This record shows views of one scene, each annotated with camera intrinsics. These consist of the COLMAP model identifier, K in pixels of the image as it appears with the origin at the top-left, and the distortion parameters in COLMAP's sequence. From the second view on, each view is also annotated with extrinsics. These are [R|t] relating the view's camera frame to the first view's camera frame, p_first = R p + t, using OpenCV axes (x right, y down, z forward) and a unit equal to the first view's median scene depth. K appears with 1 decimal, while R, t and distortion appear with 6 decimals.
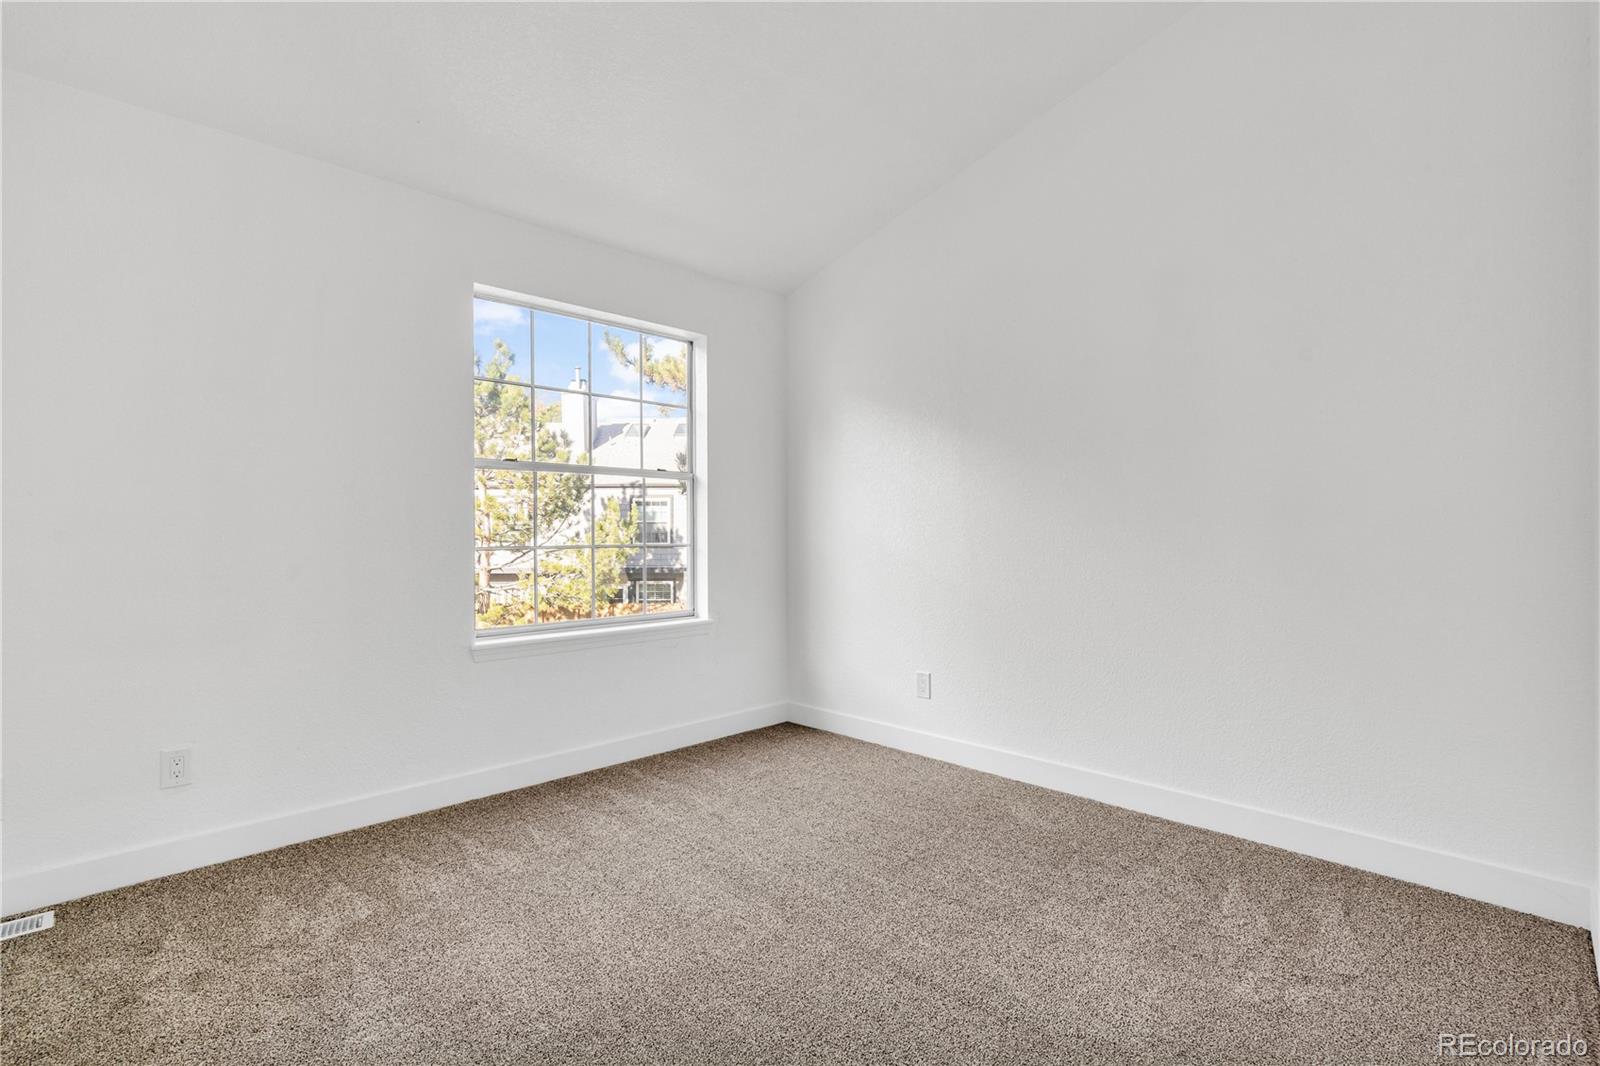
lens RADIAL K [[725.8, 0, 800.8], [0, 725.8, 539.2], [0, 0, 1]] dist [-0.008621, 0.001202]
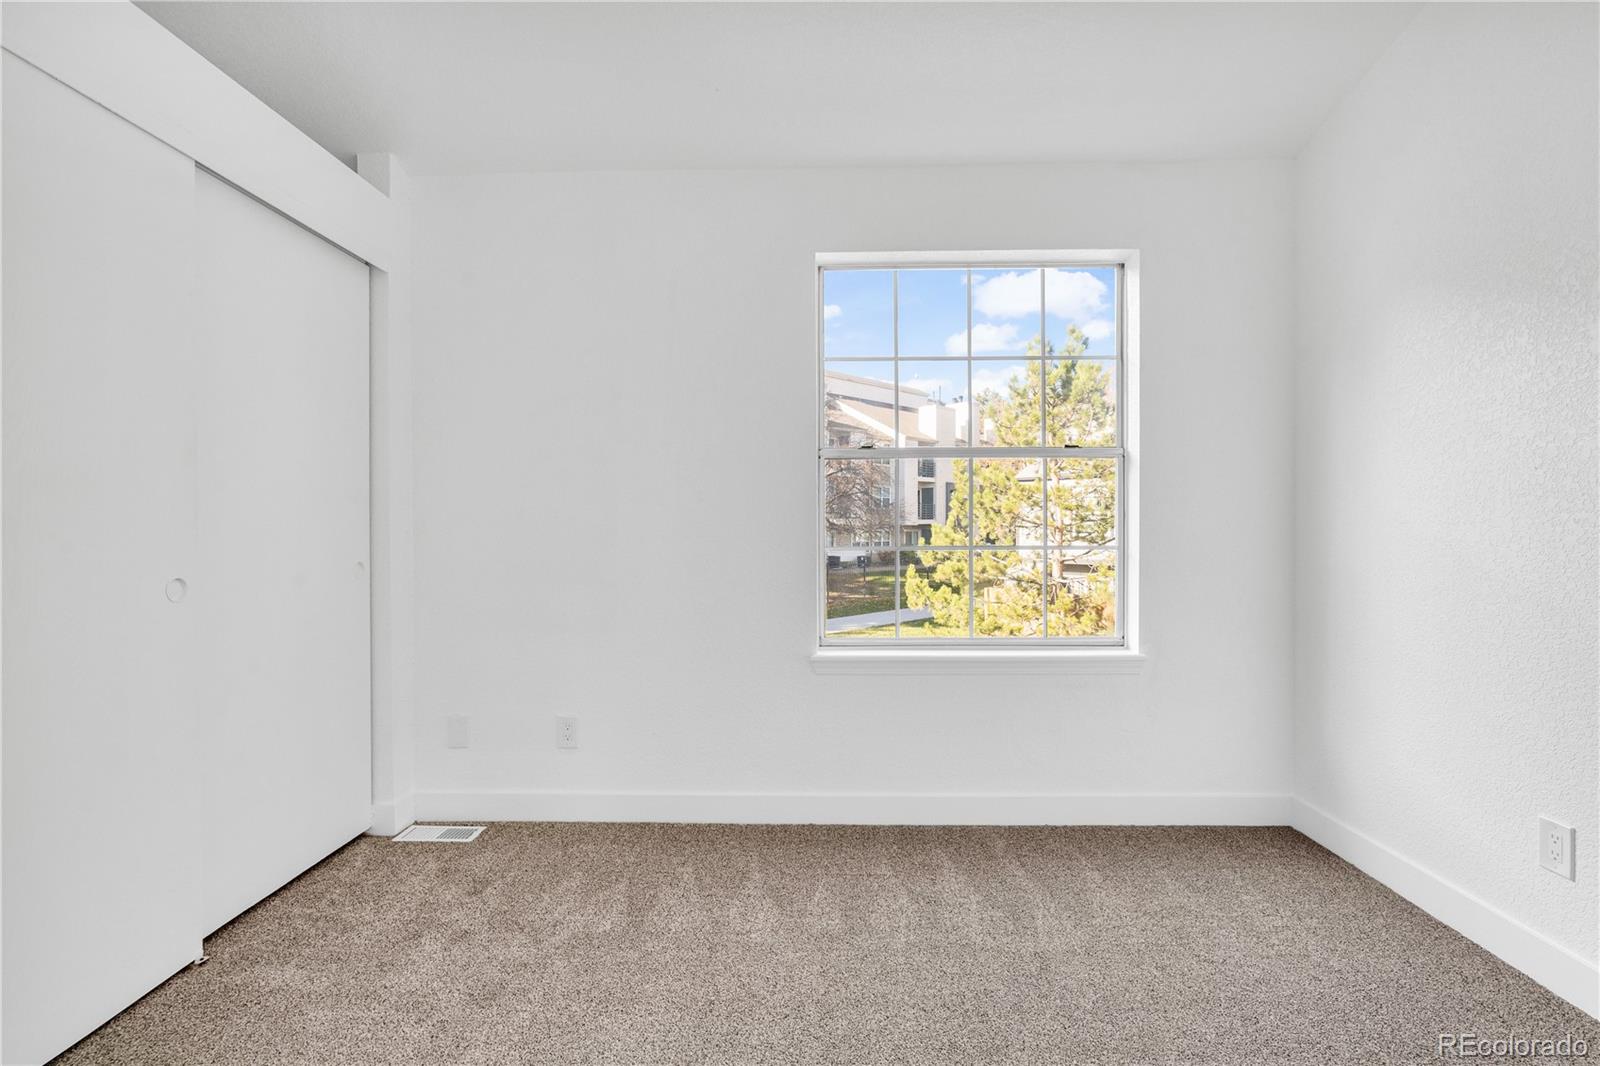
lens RADIAL K [[725.8, 0, 800.8], [0, 725.8, 539.2], [0, 0, 1]] dist [-0.008621, 0.001202]
pose [[0.701316, 0.017174, -0.712644, 0.154796], [-0.006742, 0.999825, 0.017460, -0.012279], [0.712819, -0.007440, 0.701309, 0.298545]]
